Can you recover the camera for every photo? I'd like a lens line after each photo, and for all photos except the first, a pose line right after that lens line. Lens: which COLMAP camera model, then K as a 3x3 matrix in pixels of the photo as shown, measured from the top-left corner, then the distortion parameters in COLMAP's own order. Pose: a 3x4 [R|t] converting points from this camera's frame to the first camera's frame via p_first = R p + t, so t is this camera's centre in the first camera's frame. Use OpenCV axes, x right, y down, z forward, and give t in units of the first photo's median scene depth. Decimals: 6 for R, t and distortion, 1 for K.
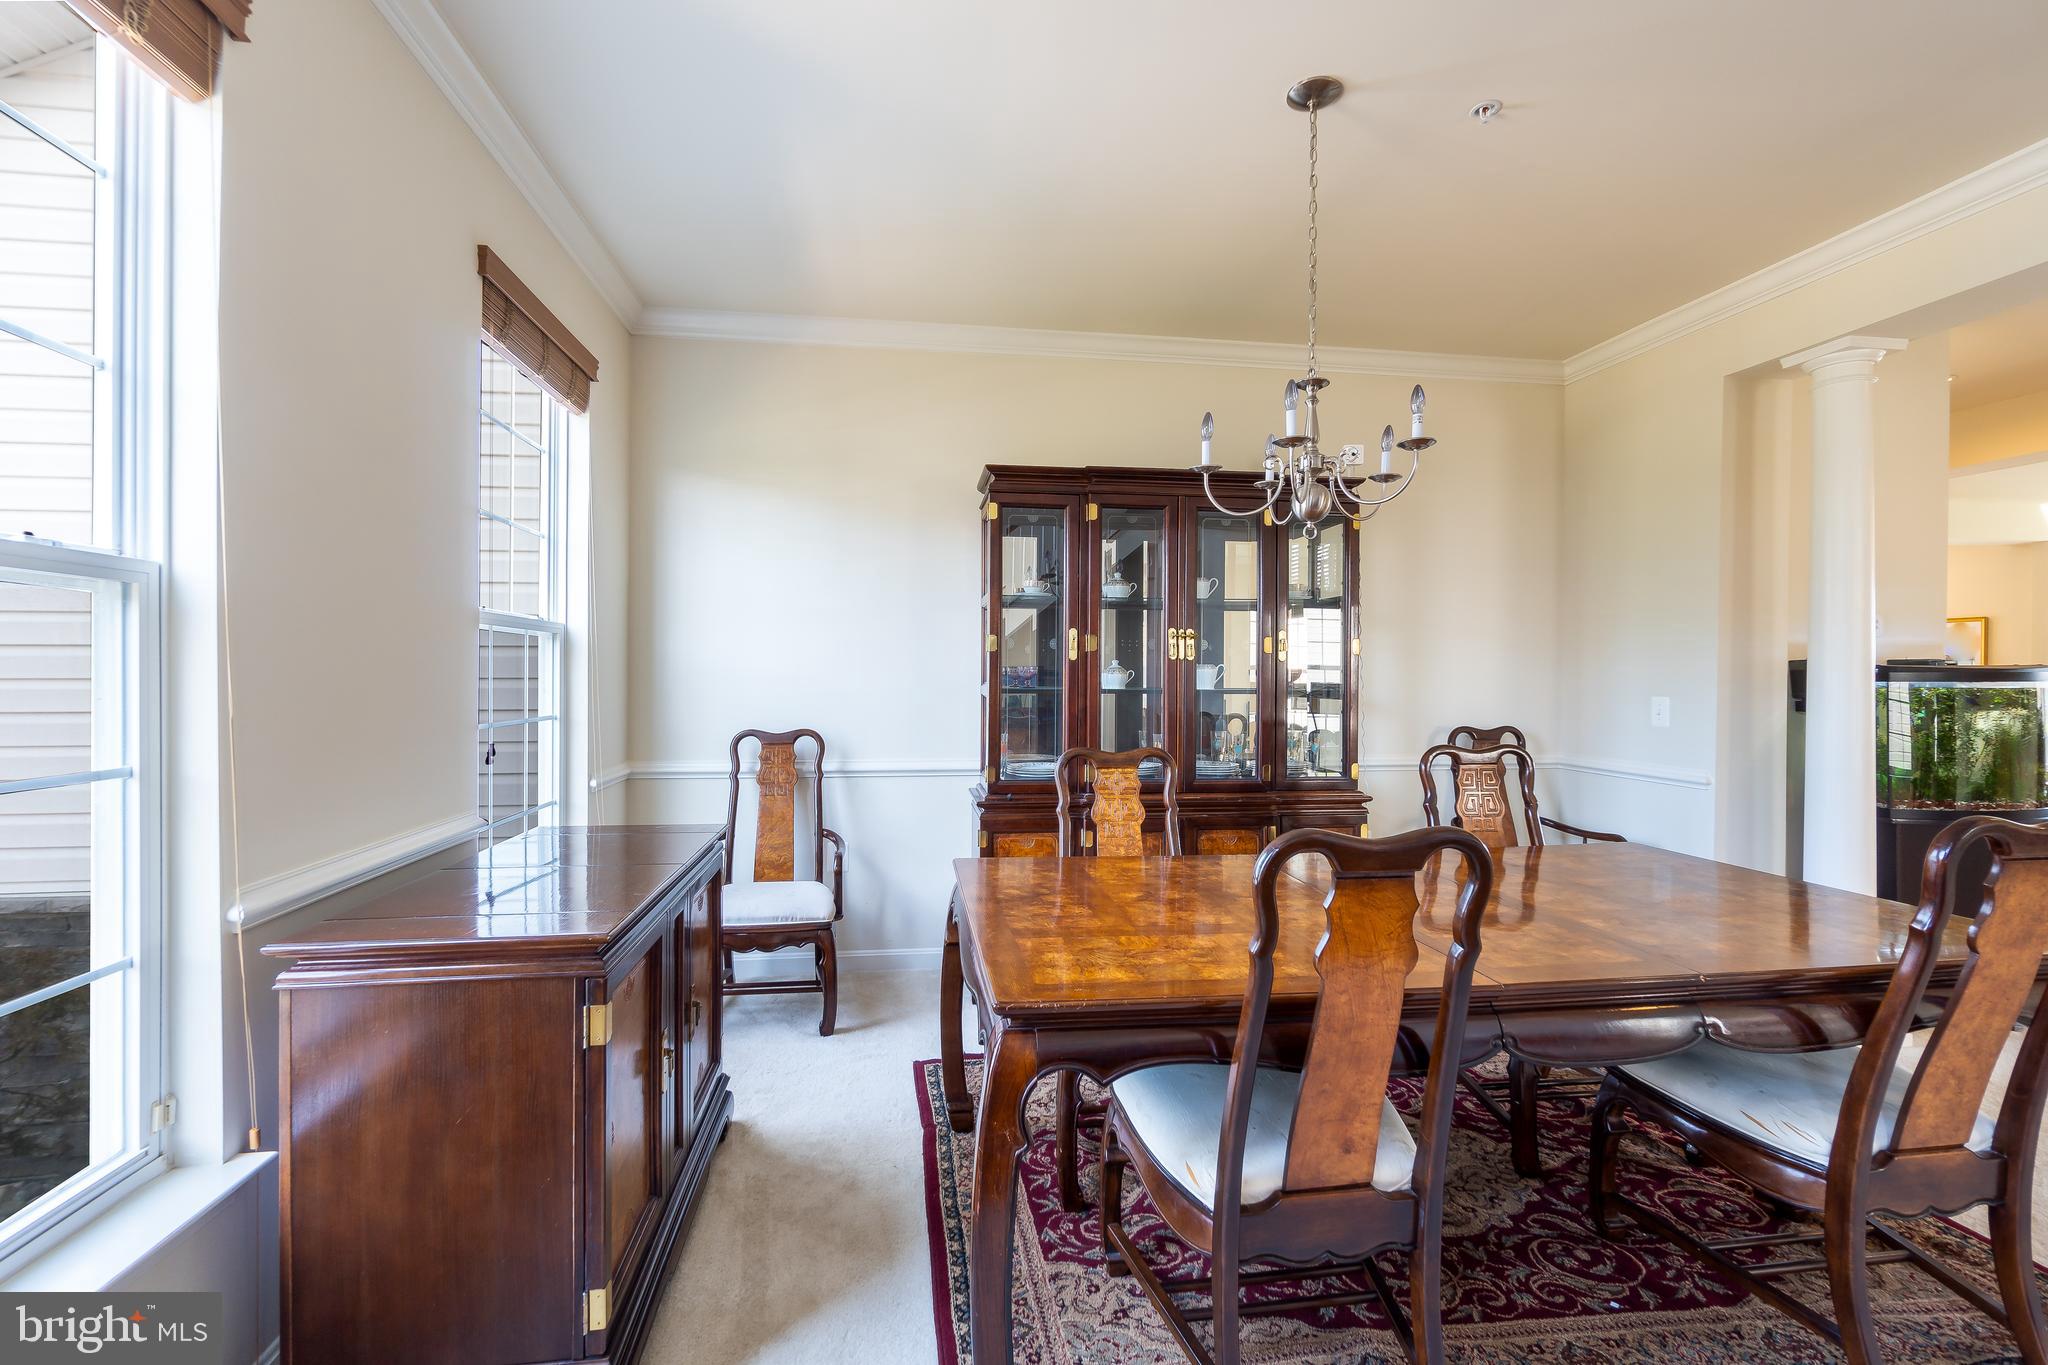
lens RADIAL K [[878.2, 0, 1027.0], [0, 878.2, 676.8], [0, 0, 1]] dist [-0.001785, -0.000047]
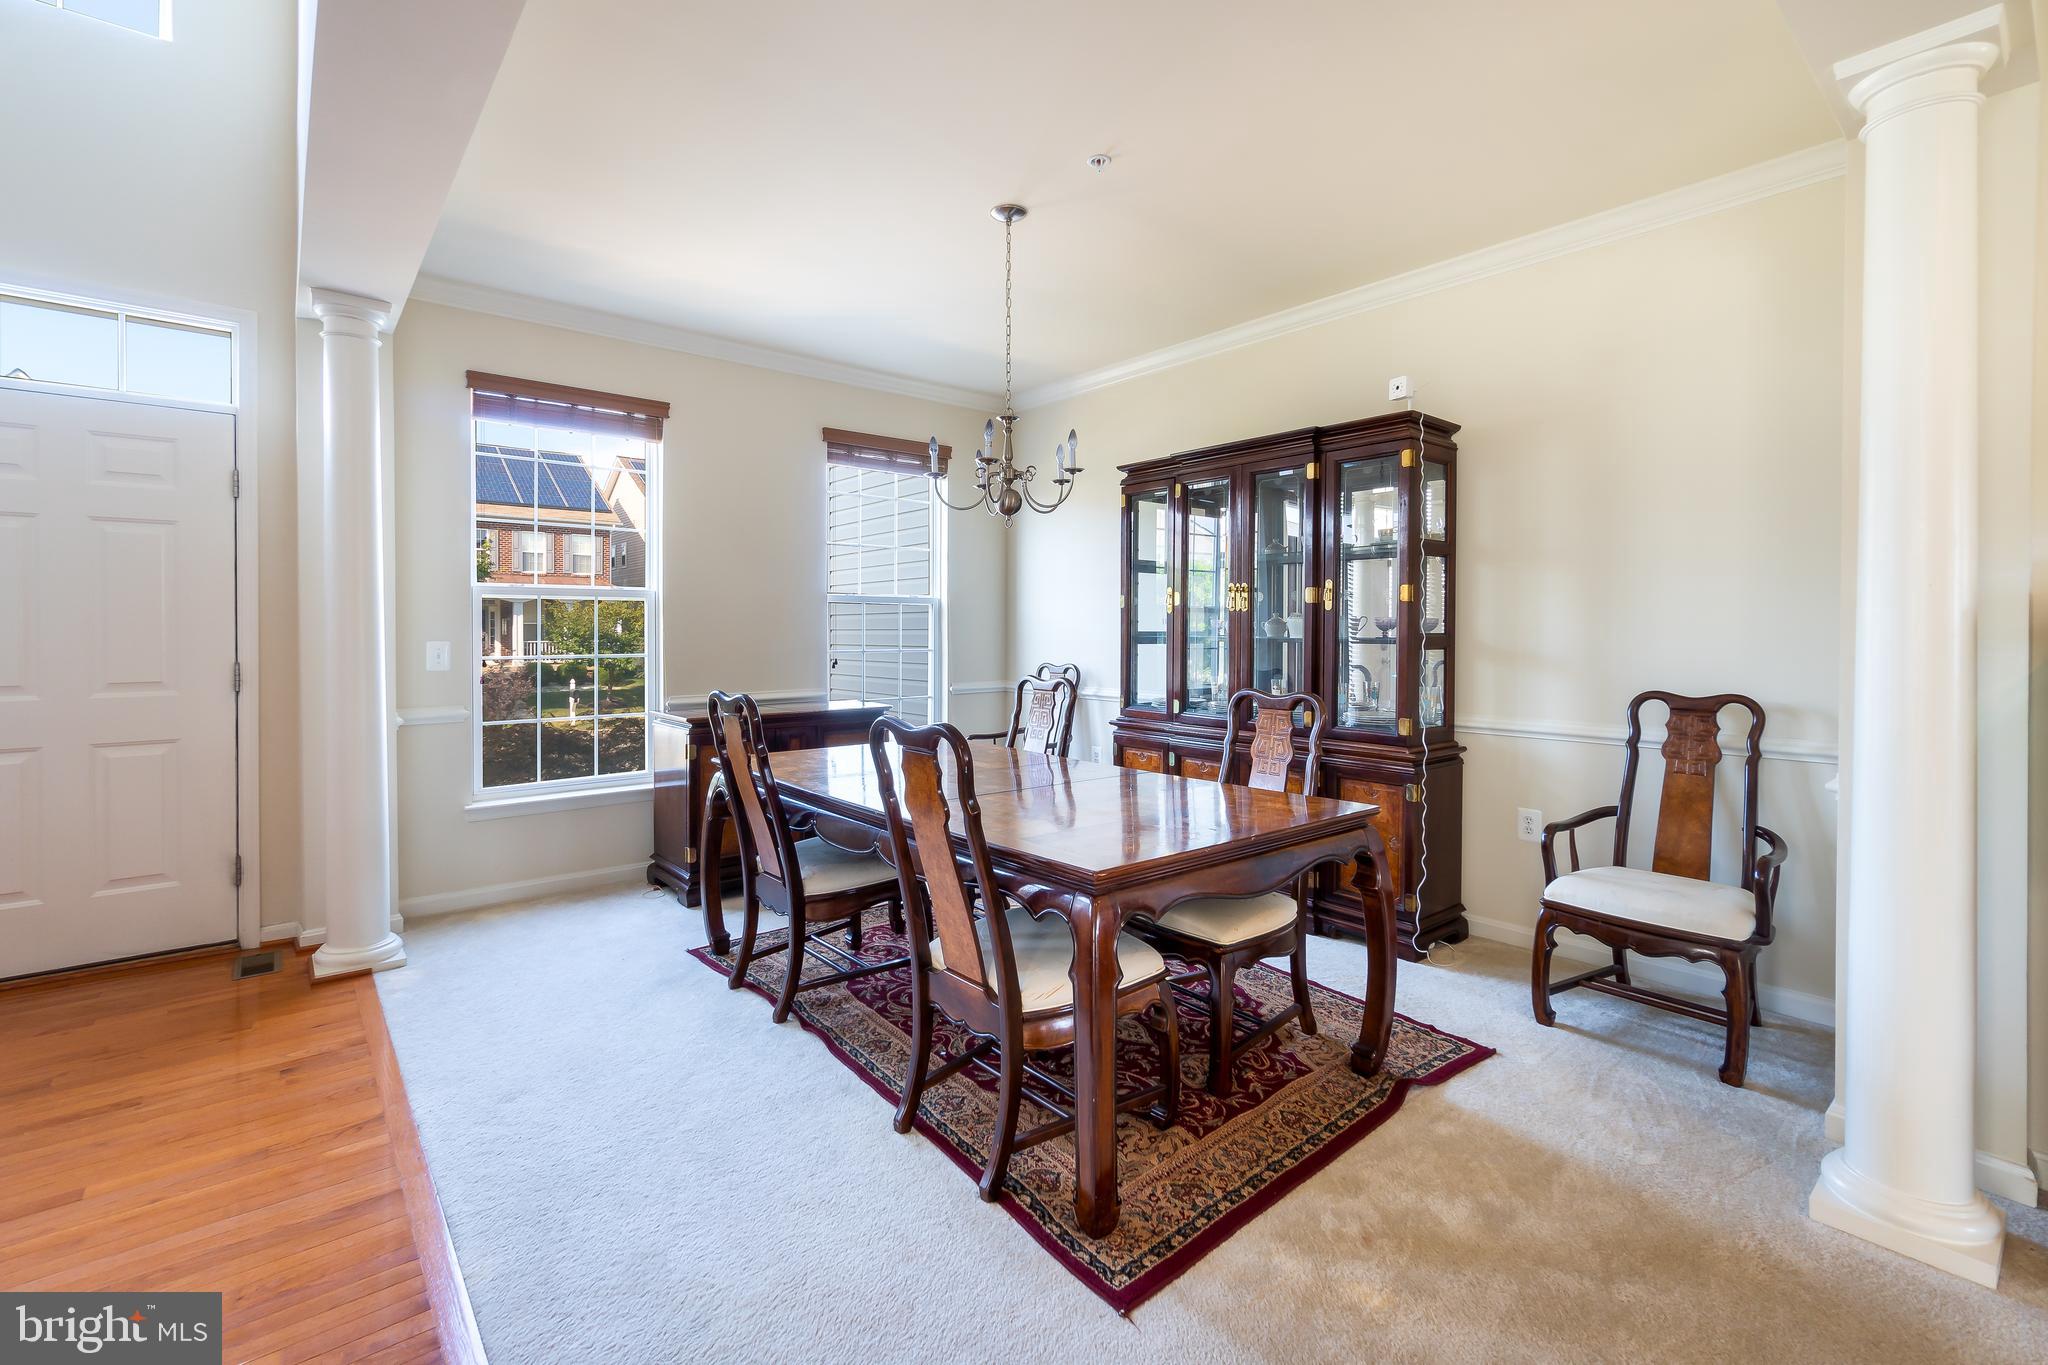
lens RADIAL K [[919.9, 0, 1017.8], [0, 919.9, 629.6], [0, 0, 1]] dist [0.000429, 0.000018]
pose [[0.509561, -0.000171, -0.860435, 0.158044], [-0.000021, 1.000000, -0.000212, 0.000704], [0.860435, 0.000126, 0.509561, 0.025139]]
